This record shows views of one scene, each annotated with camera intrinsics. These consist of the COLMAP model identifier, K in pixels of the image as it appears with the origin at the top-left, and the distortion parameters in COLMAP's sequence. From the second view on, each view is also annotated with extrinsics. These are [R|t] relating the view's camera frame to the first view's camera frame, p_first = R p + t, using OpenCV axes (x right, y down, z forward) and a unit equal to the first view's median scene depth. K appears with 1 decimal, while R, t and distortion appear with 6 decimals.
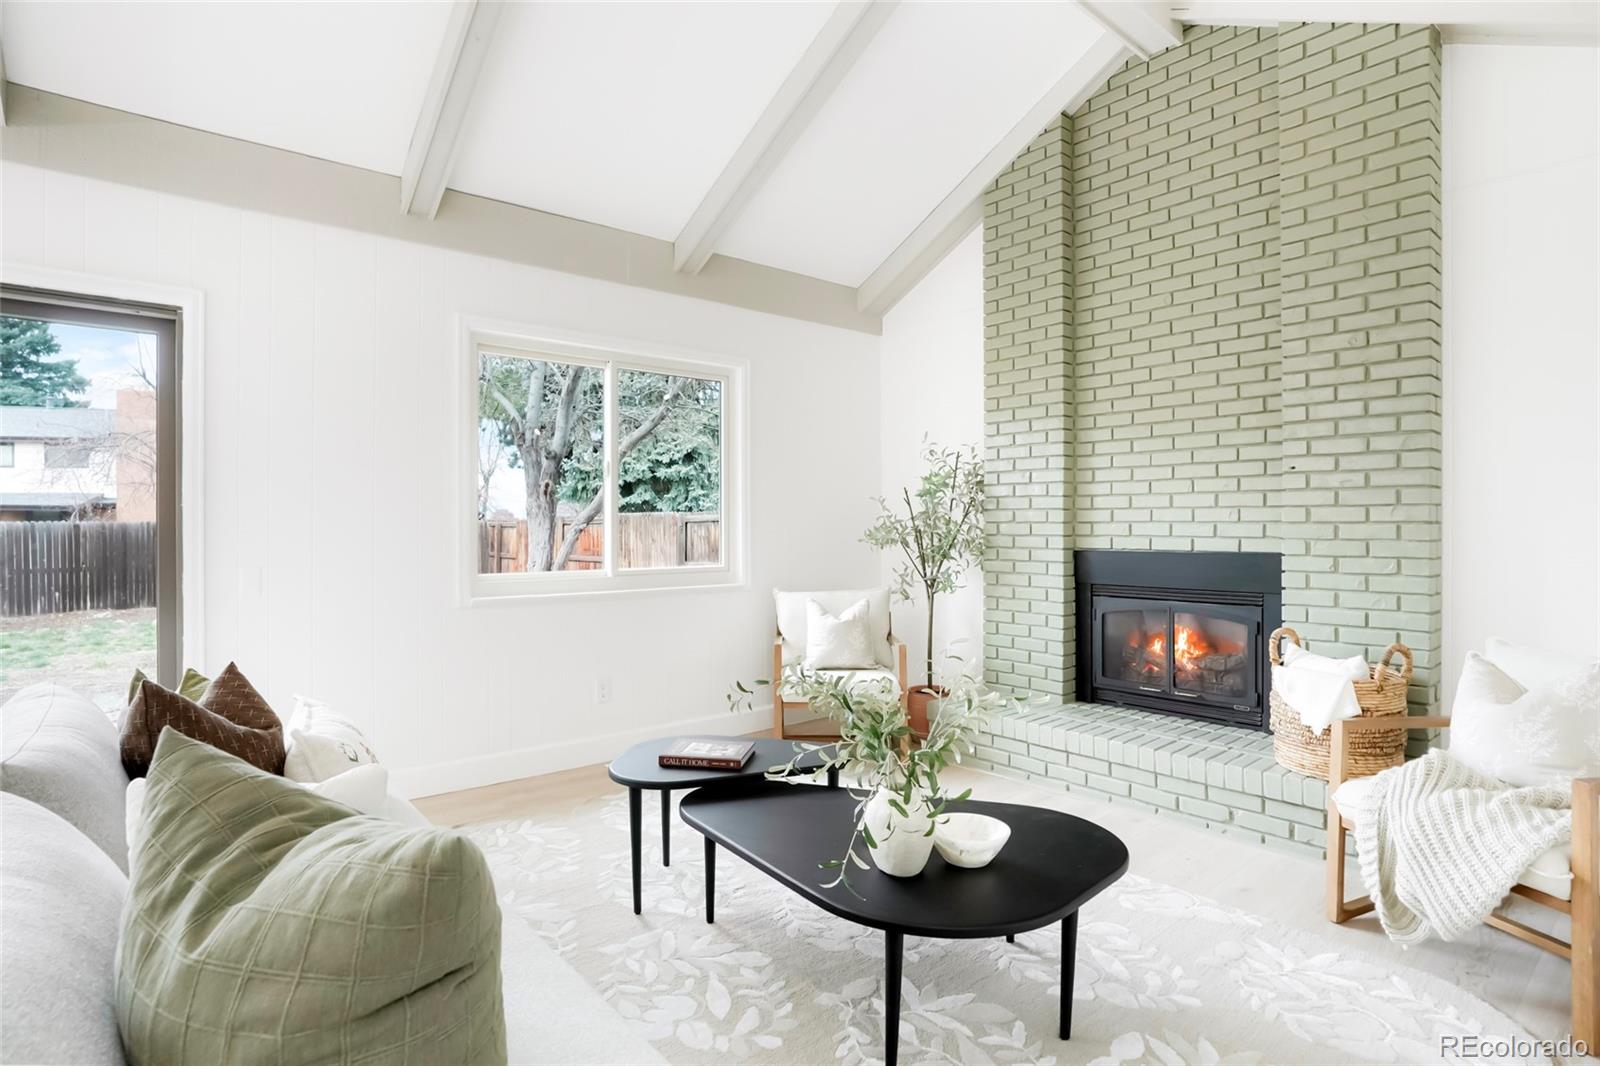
lens RADIAL K [[837.3, 0, 775.7], [0, 837.3, 509.4], [0, 0, 1]] dist [-0.015546, 0.003541]
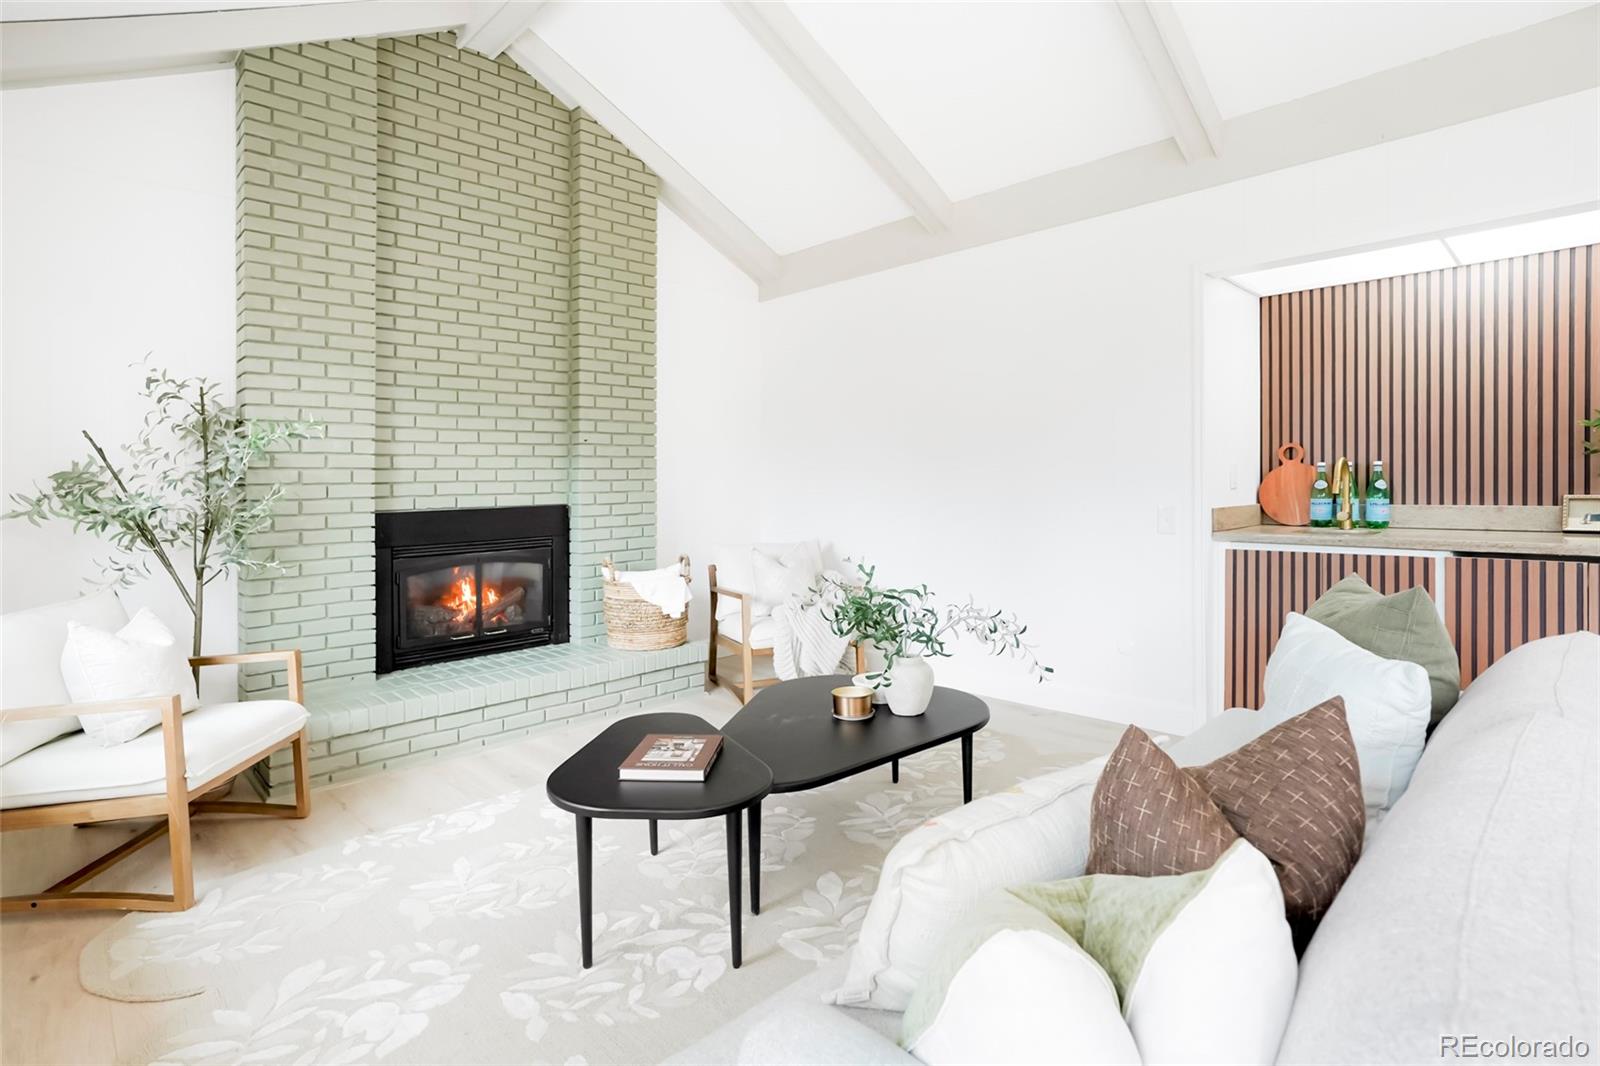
lens RADIAL K [[797.1, 0, 850.0], [0, 797.1, 474.5], [0, 0, 1]] dist [-0.028362, 0.003057]
pose [[-0.143177, 0.000178, 0.989697, -0.592569], [-0.009539, 0.999953, -0.001559, 0.002297], [-0.989651, -0.009664, -0.143168, 0.614340]]
